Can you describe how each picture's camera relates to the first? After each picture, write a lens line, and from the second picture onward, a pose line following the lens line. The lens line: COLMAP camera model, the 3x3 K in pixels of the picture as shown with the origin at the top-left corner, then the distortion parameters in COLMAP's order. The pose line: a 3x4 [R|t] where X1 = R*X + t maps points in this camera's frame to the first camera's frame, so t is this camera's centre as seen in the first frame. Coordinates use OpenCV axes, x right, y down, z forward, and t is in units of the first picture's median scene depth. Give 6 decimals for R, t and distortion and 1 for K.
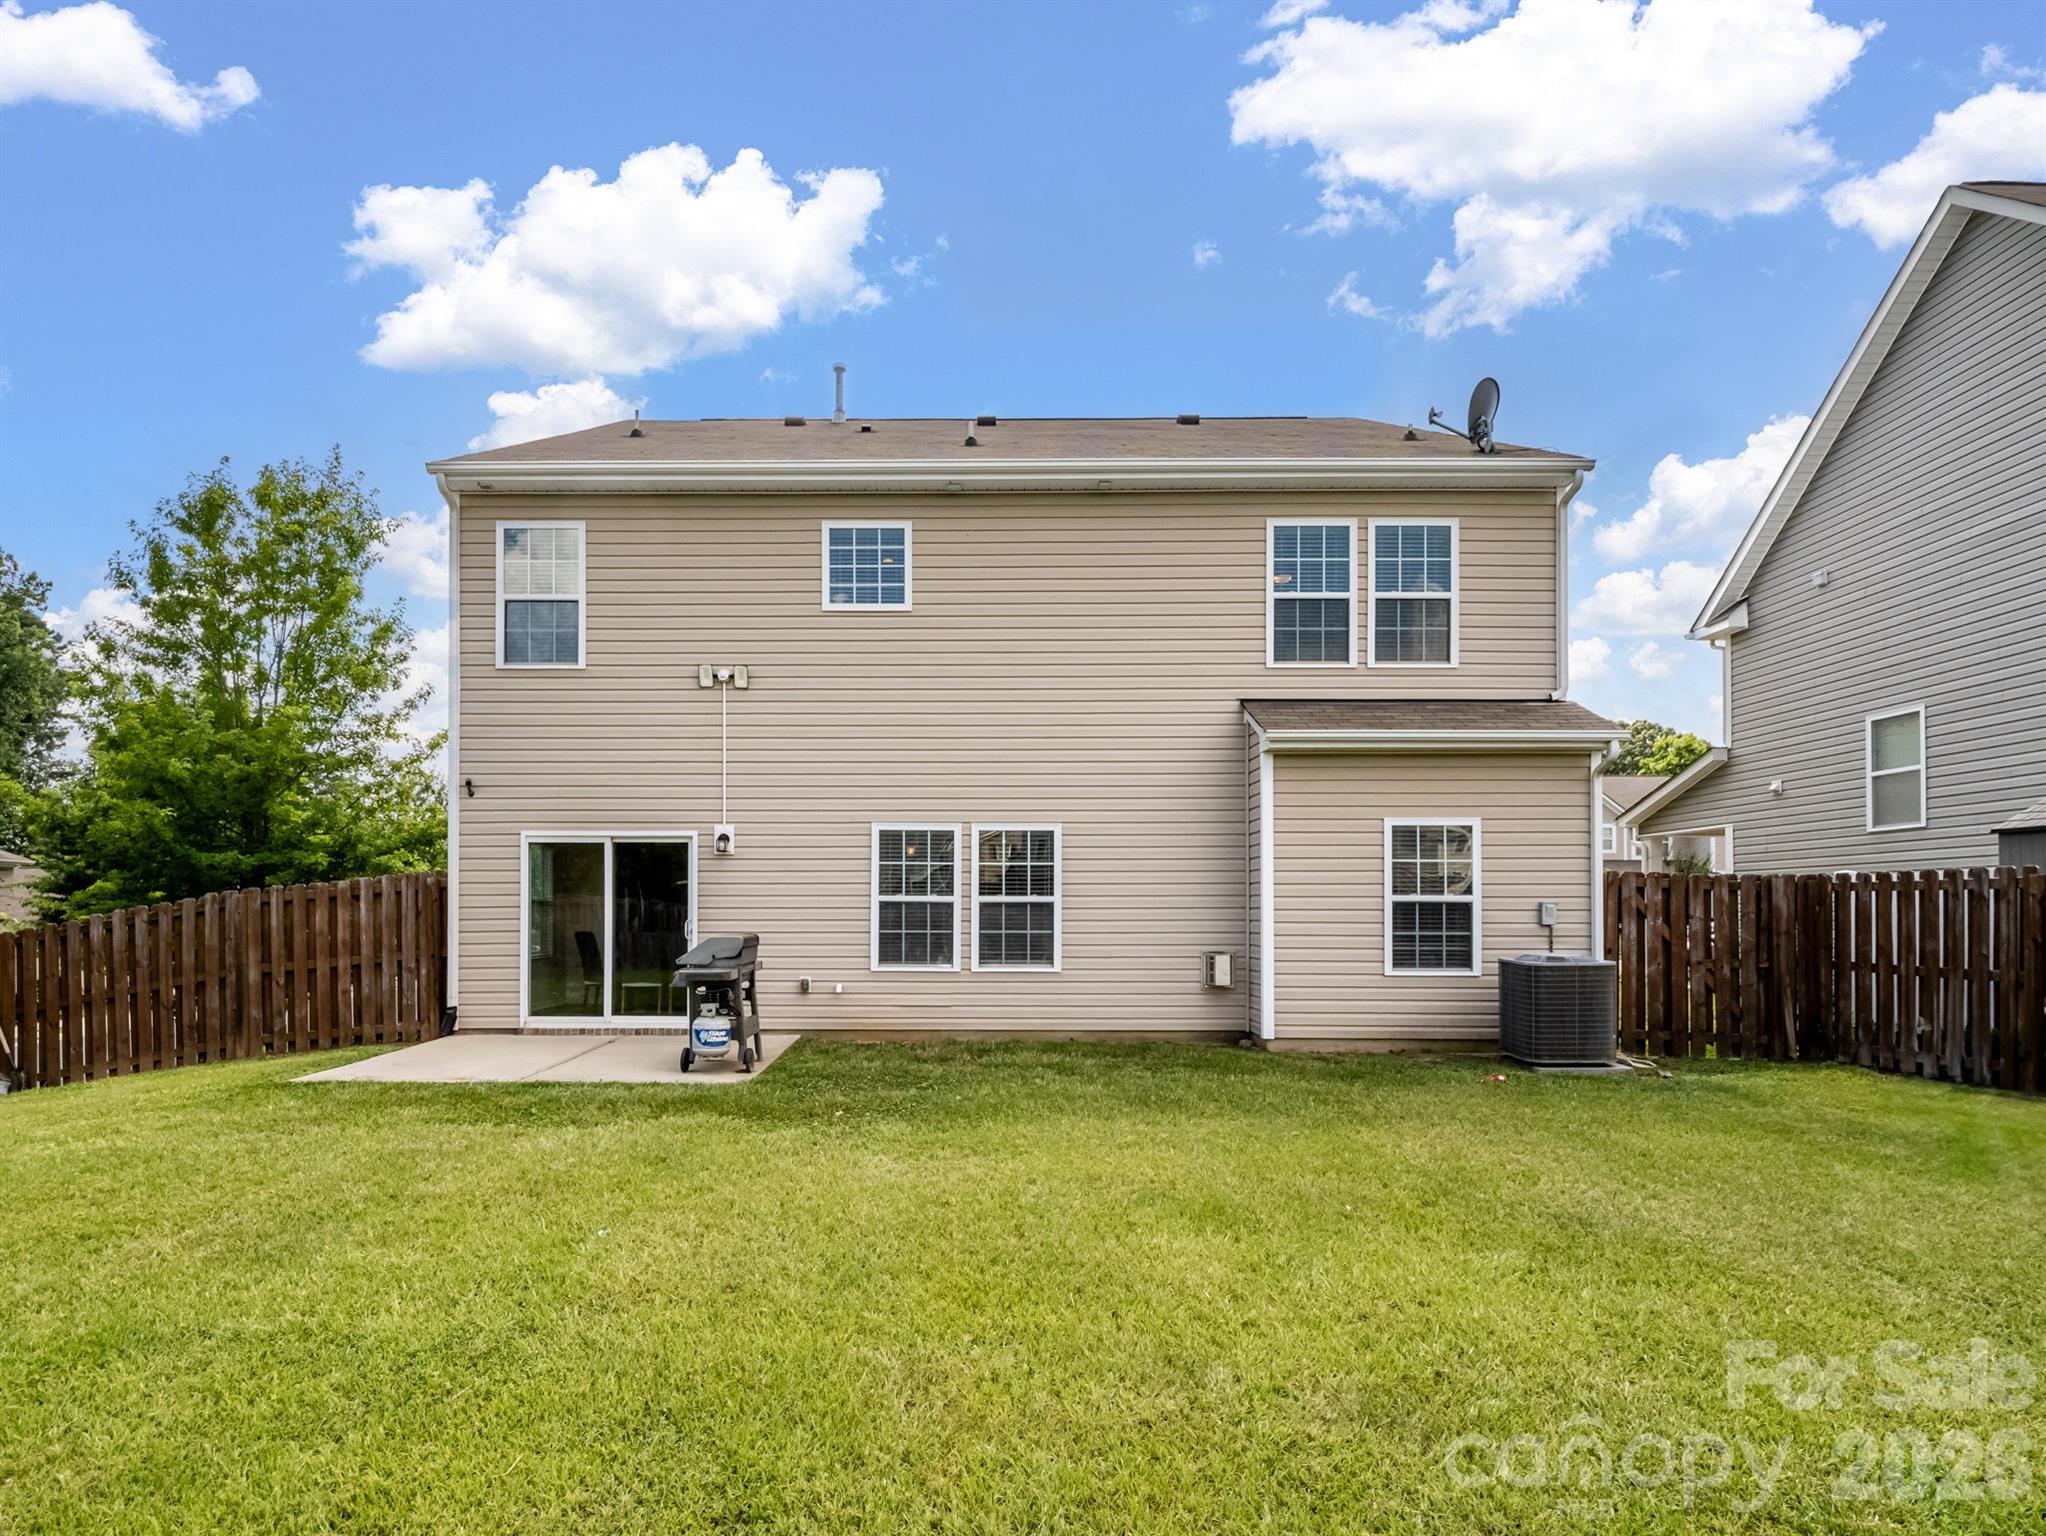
lens RADIAL K [[1075.2, 0, 920.4], [0, 1075.2, 910.9], [0, 0, 1]] dist [0.012648, -0.002188]
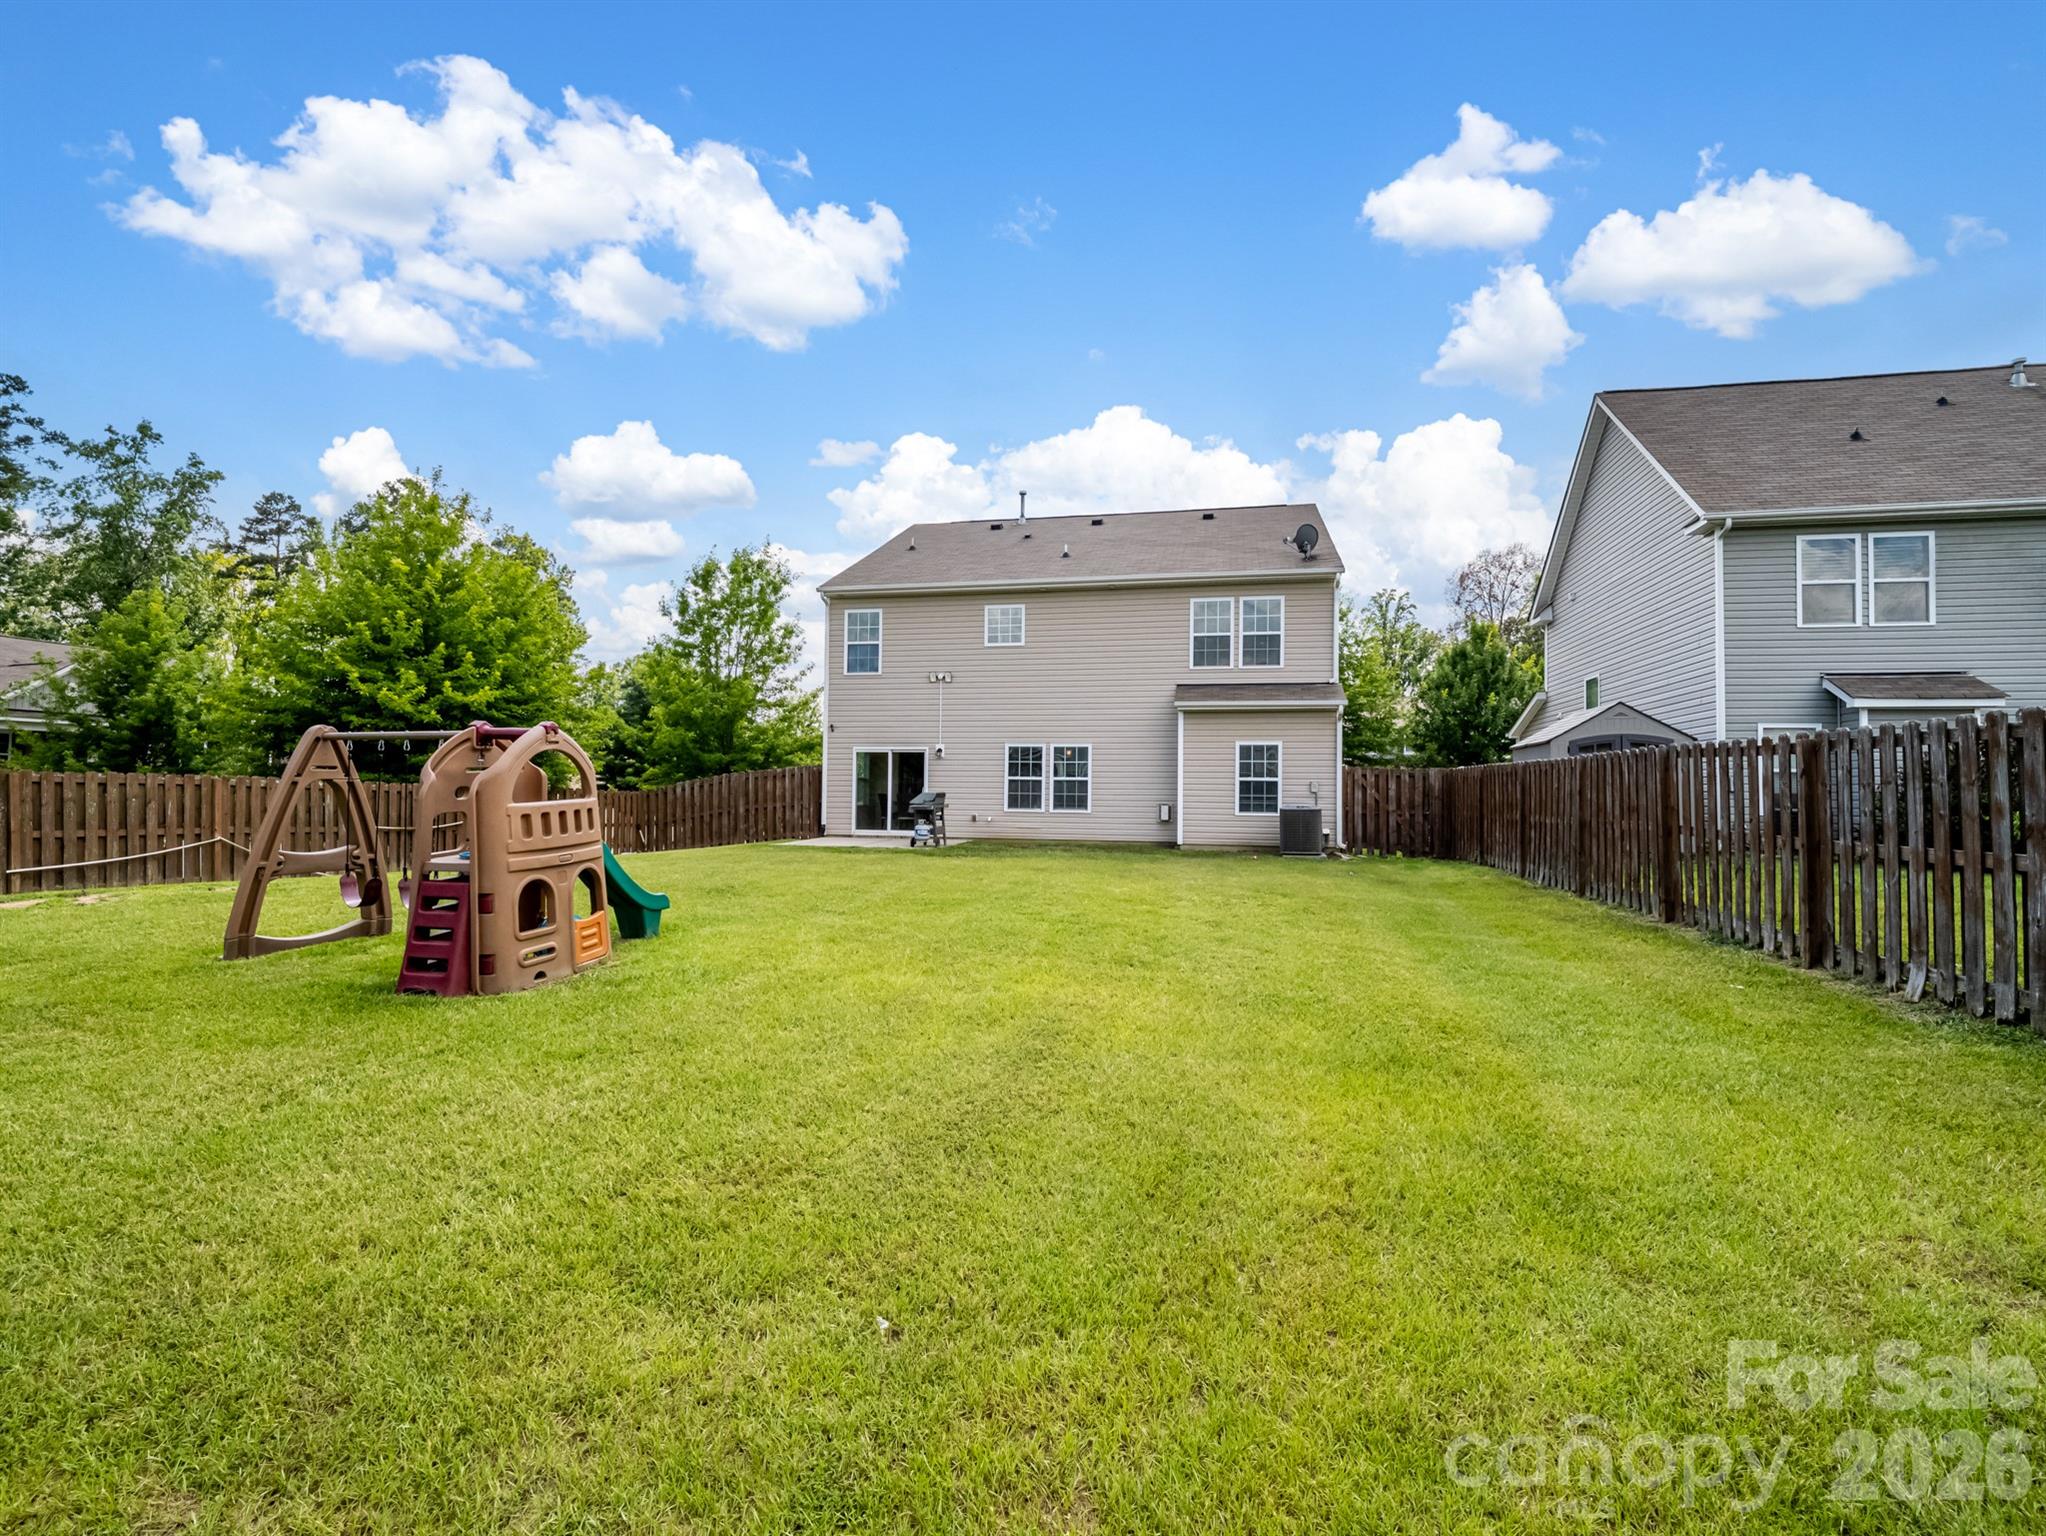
lens RADIAL K [[996.1, 0, 1024.9], [0, 996.1, 767.0], [0, 0, 1]] dist [-0.001731, -0.000391]
pose [[0.979561, 0.003946, -0.201111, 0.386621], [-0.009981, 0.999530, -0.029001, 0.023375], [0.200902, 0.030416, 0.979139, -0.933335]]
